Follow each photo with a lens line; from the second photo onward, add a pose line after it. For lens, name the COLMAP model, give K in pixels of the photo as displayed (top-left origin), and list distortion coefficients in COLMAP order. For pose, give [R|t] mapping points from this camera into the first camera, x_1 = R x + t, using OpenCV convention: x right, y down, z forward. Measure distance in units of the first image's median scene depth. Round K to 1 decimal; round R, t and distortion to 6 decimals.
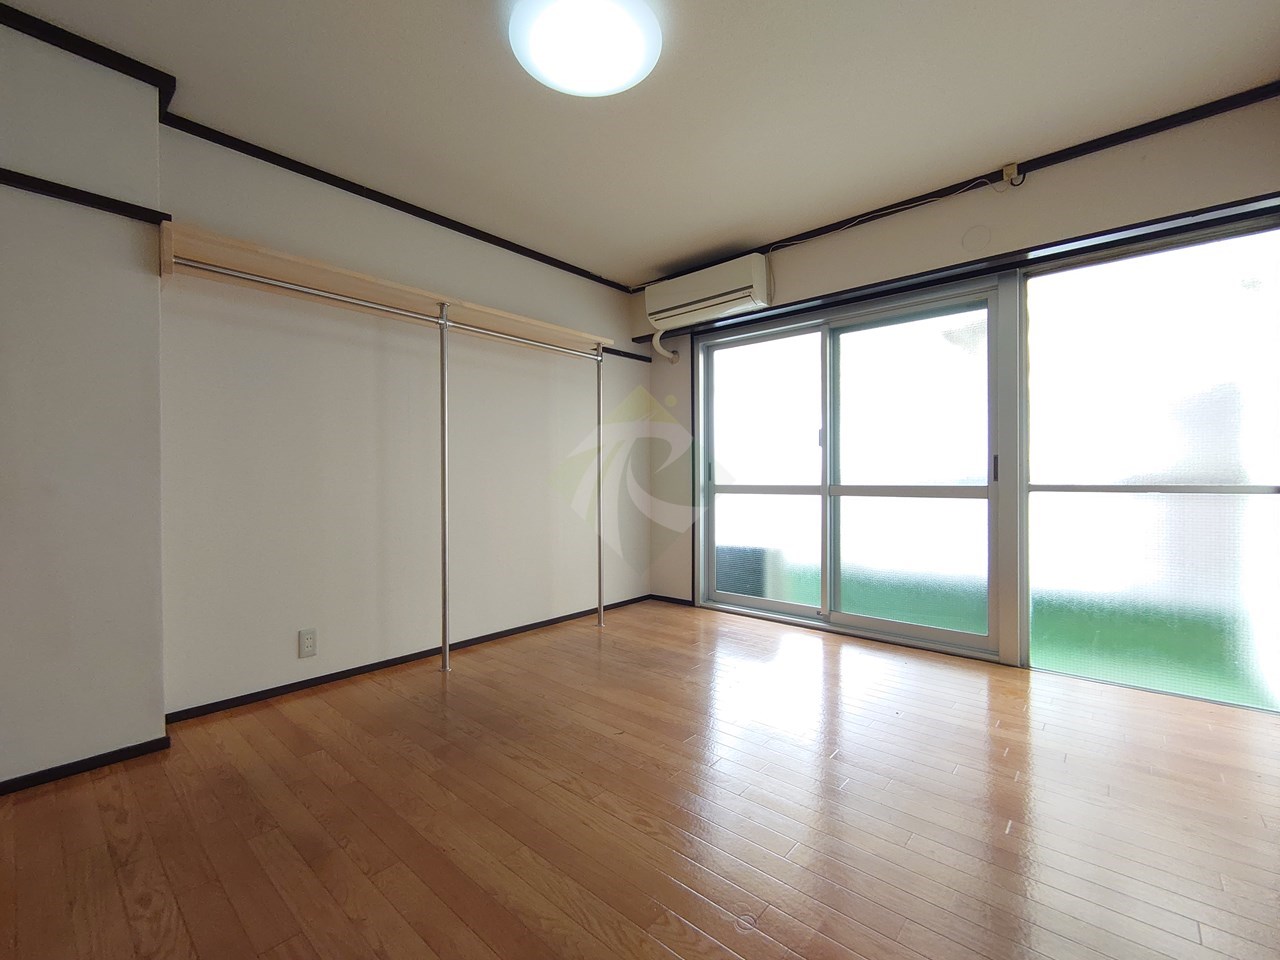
lens RADIAL K [[546.9, 0, 637.6], [0, 546.9, 485.9], [0, 0, 1]] dist [-0.001887, 0.000367]
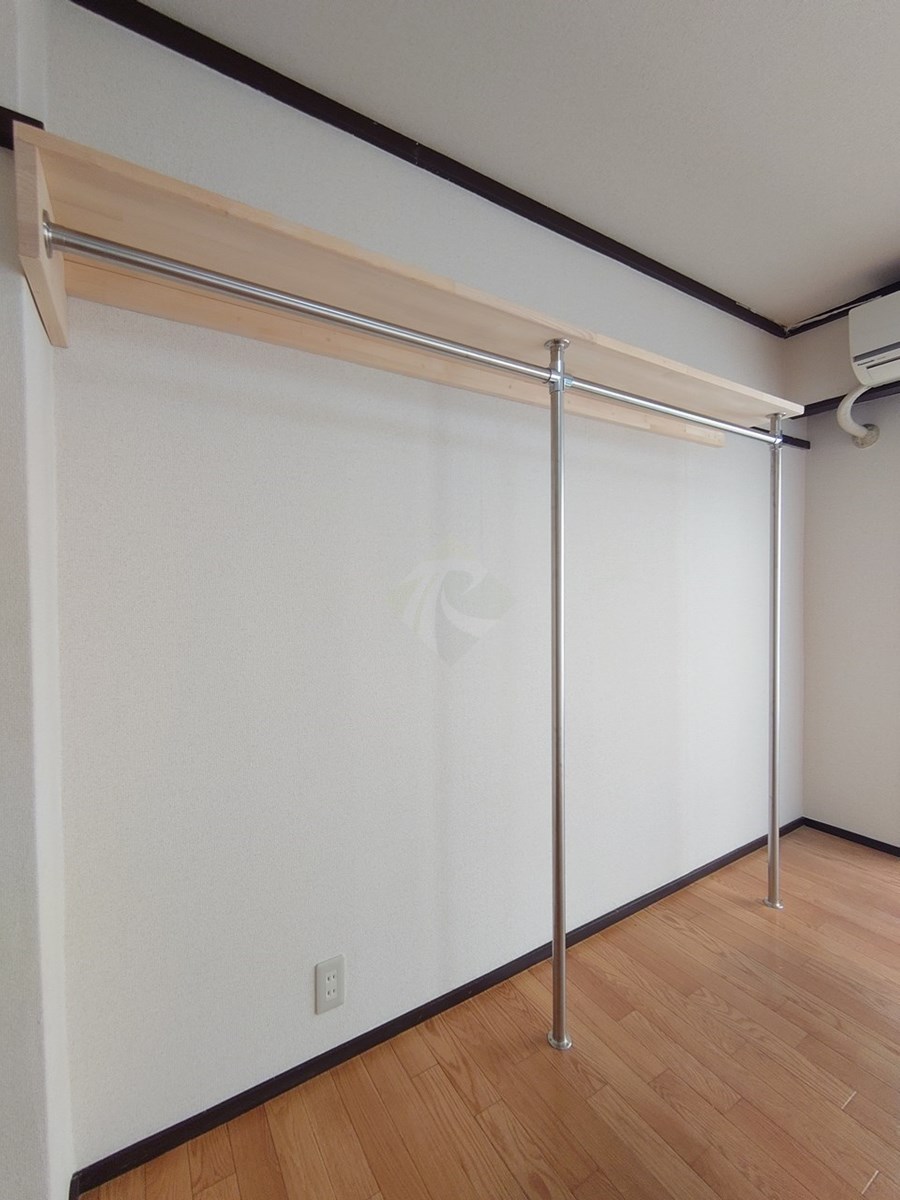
lens RADIAL K [[512.7, 0, 450.0], [0, 512.7, 603.2], [0, 0, 1]] dist [-0.001887, 0.000367]
pose [[0.959149, 0.001548, -0.282898, -0.231274], [0.003596, 0.999838, 0.017664, -0.070872], [0.282879, -0.017960, 0.958987, 0.369629]]
